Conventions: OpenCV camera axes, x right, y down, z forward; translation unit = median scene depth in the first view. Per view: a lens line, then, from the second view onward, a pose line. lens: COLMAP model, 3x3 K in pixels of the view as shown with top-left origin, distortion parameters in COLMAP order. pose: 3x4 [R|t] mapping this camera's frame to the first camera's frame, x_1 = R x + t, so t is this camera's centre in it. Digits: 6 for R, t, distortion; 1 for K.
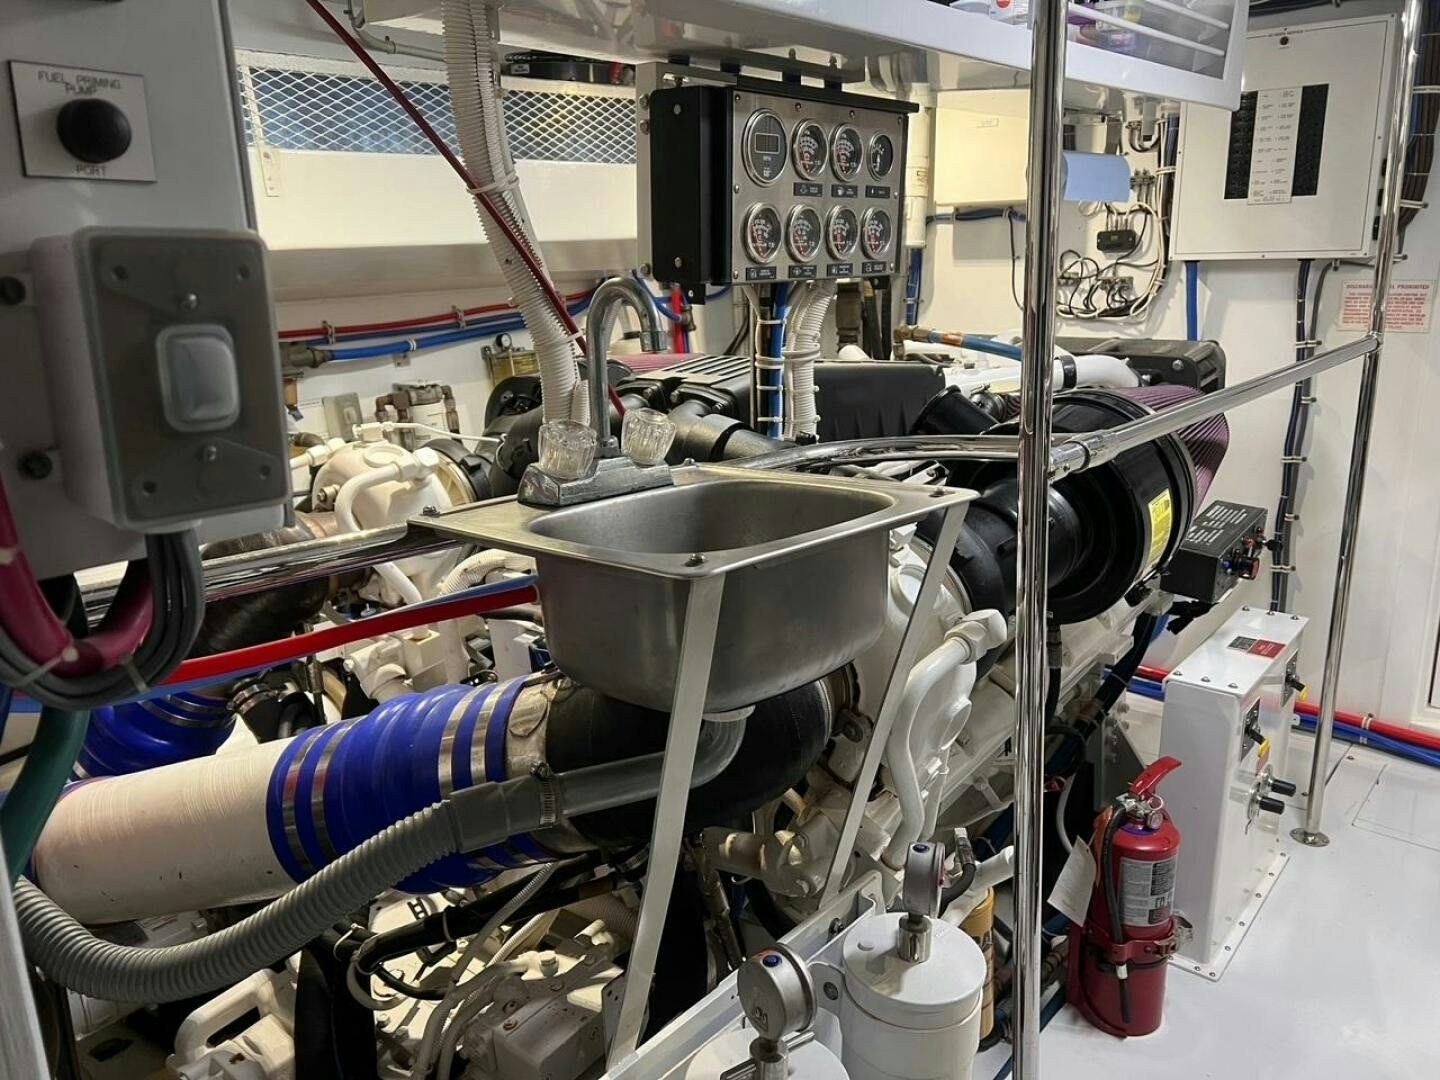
lens RADIAL K [[1133.3, 0, 720.0], [0, 1133.3, 540.0], [0, 0, 1]] dist [-0.003650, -0.004252]
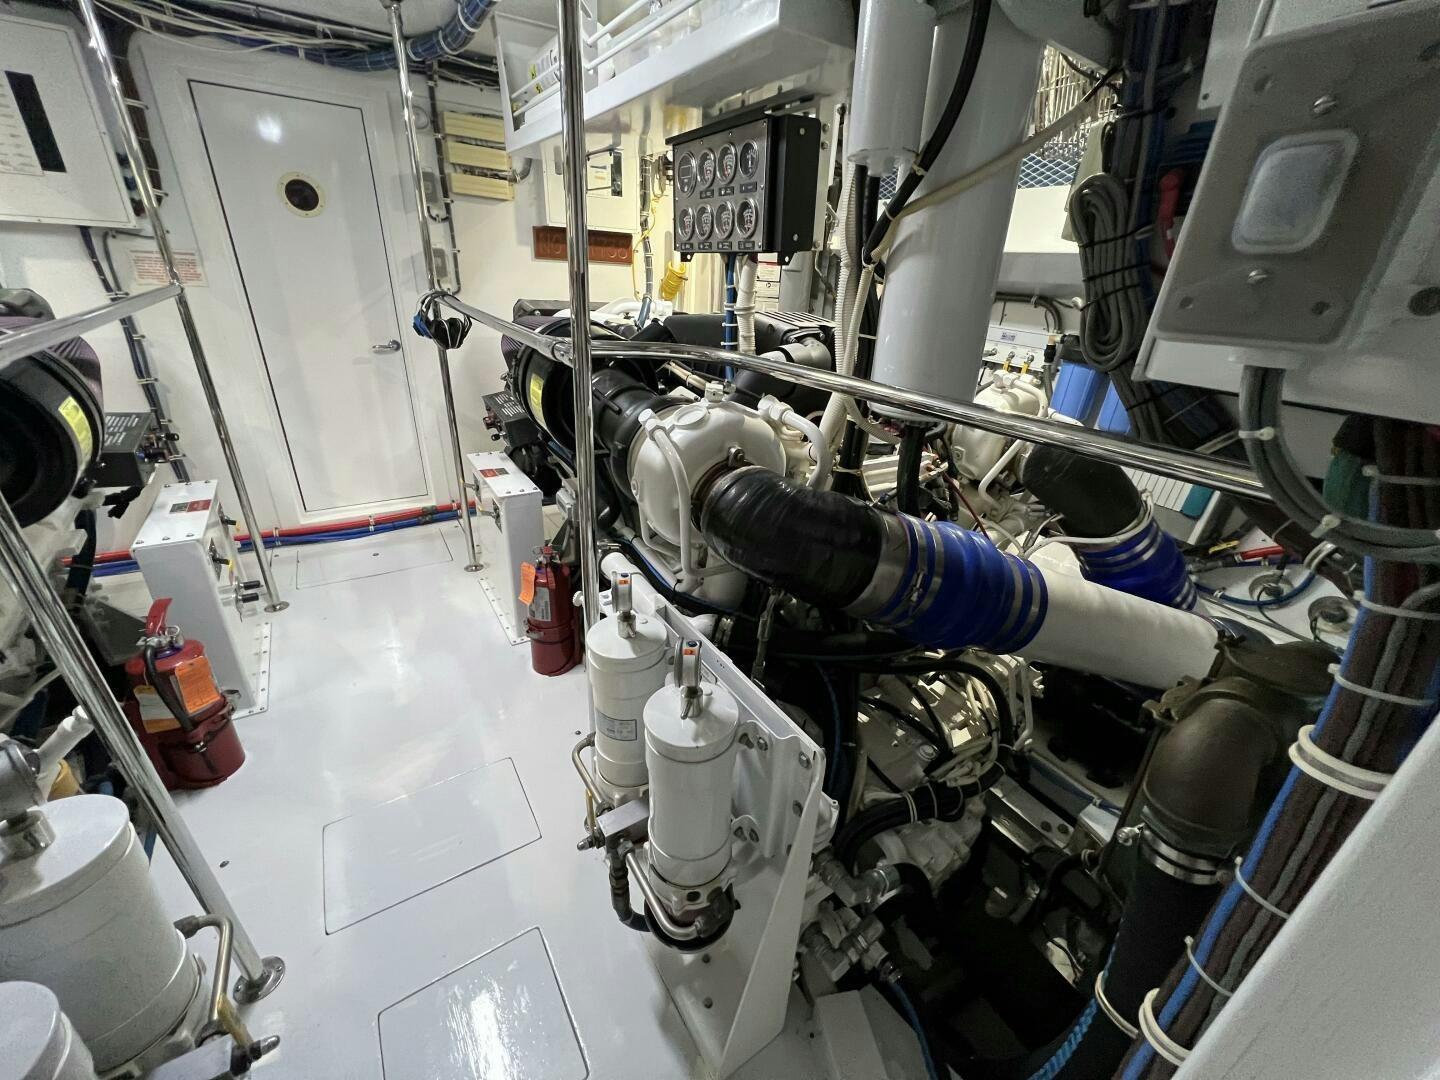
lens RADIAL K [[568.5, 0, 720.0], [0, 568.5, 540.0], [0, 0, 1]] dist [-0.000512, -0.000383]
pose [[0.274696, -0.371636, 0.886808, -0.012031], [0.196965, 0.924479, 0.326411, 0.027135], [-0.941141, 0.085006, 0.327149, 0.104889]]
